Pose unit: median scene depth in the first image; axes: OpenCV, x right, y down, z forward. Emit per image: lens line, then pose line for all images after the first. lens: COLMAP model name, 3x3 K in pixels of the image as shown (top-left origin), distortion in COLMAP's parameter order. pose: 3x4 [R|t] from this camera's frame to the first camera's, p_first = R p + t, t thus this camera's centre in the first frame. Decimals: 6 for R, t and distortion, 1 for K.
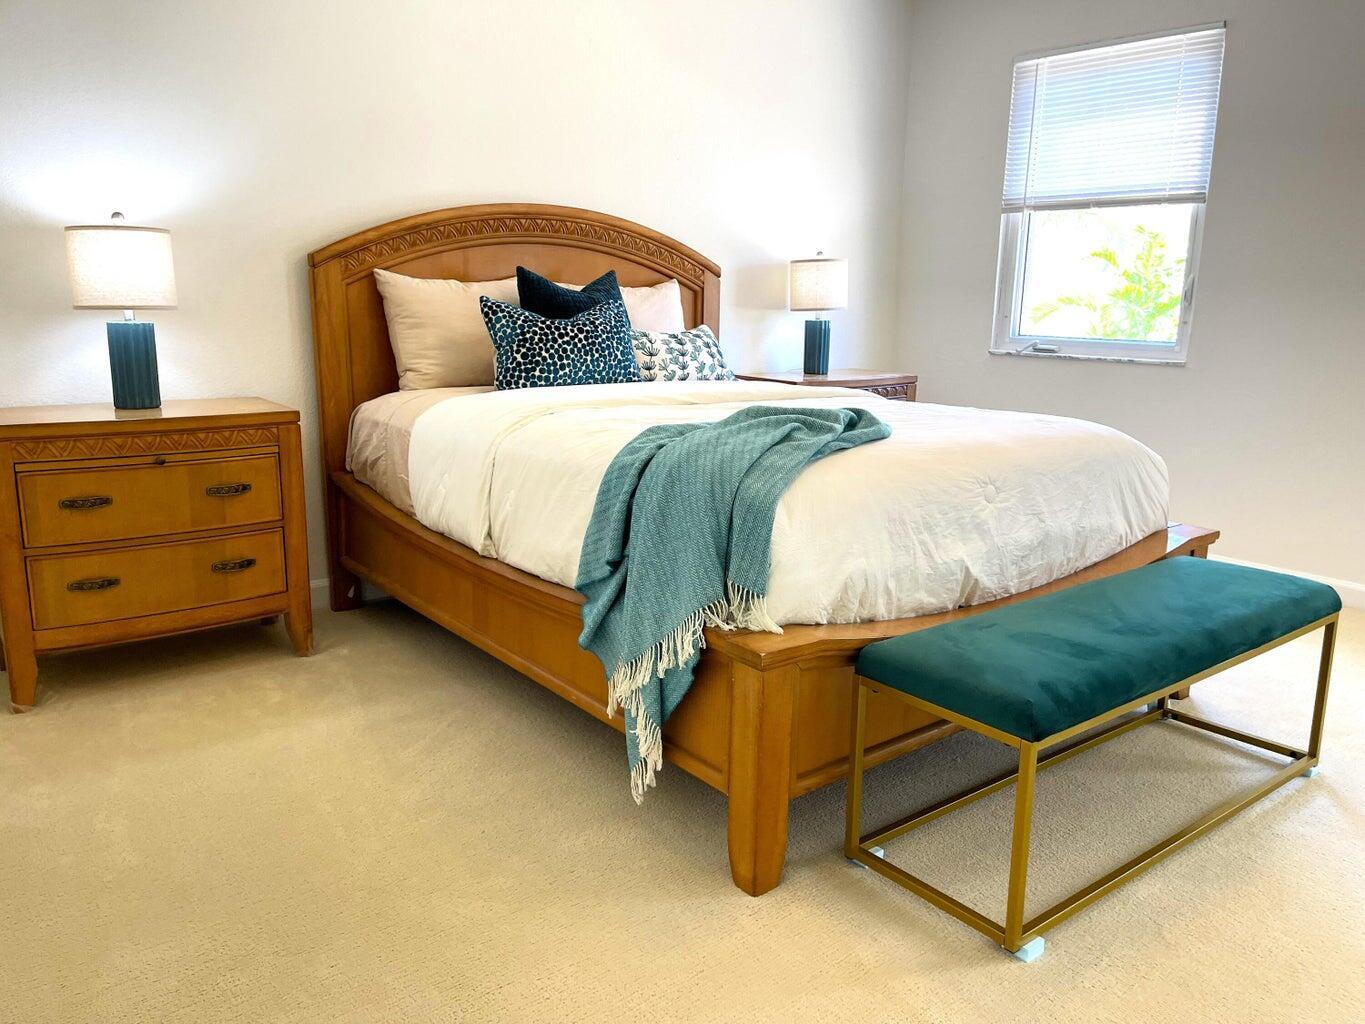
lens RADIAL K [[1018.1, 0, 695.5], [0, 1018.1, 508.5], [0, 0, 1]] dist [0.048969, -0.004064]
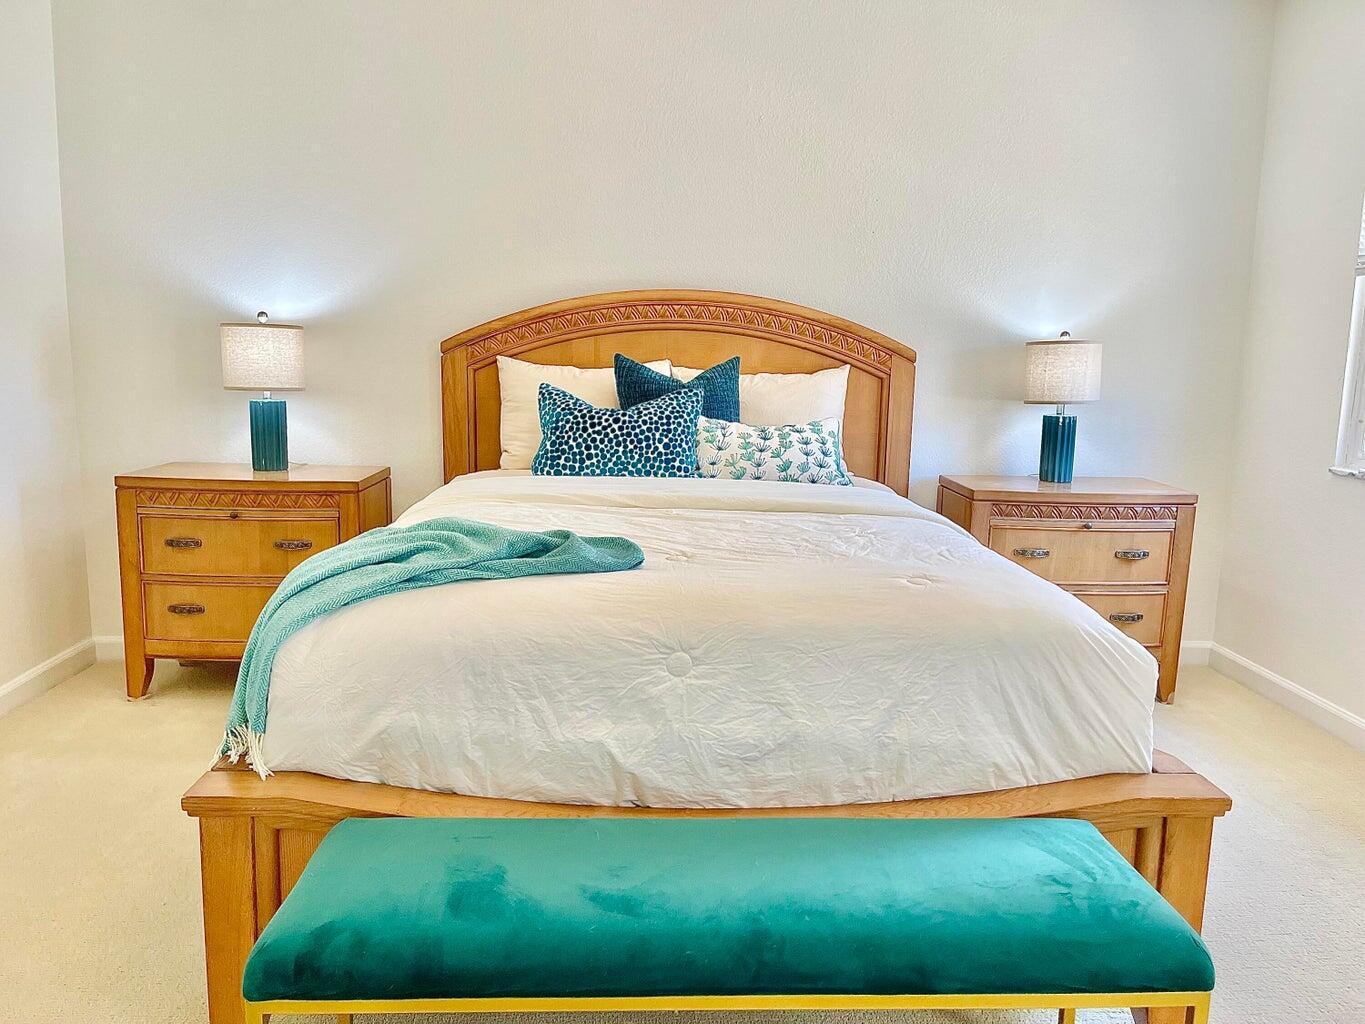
lens RADIAL K [[1018.1, 0, 695.5], [0, 1018.1, 508.5], [0, 0, 1]] dist [0.048969, -0.004064]
pose [[0.811734, 0.091638, -0.576793, 0.509545], [-0.130710, 0.991067, -0.026495, -0.077369], [0.569212, 0.096899, 0.816461, 0.272148]]
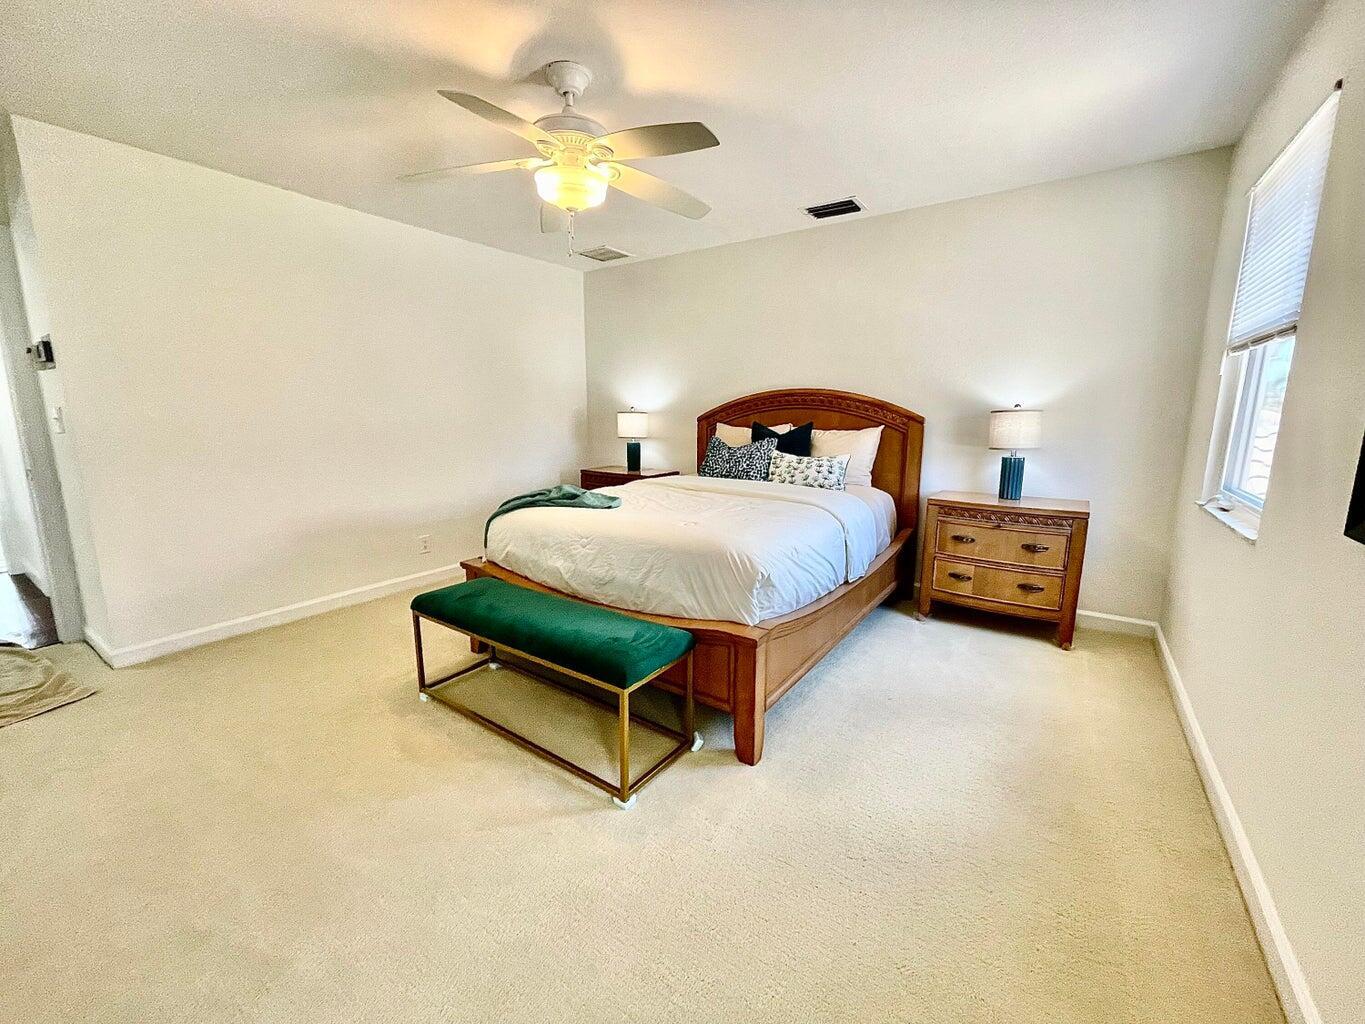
lens RADIAL K [[549.6, 0, 687.0], [0, 549.6, 513.6], [0, 0, 1]] dist [-0.024330, 0.000026]
pose [[0.285852, 0.154781, -0.945691, 0.932485], [-0.196881, 0.975302, 0.100117, -0.149286], [0.937831, 0.157570, 0.309266, 0.604741]]
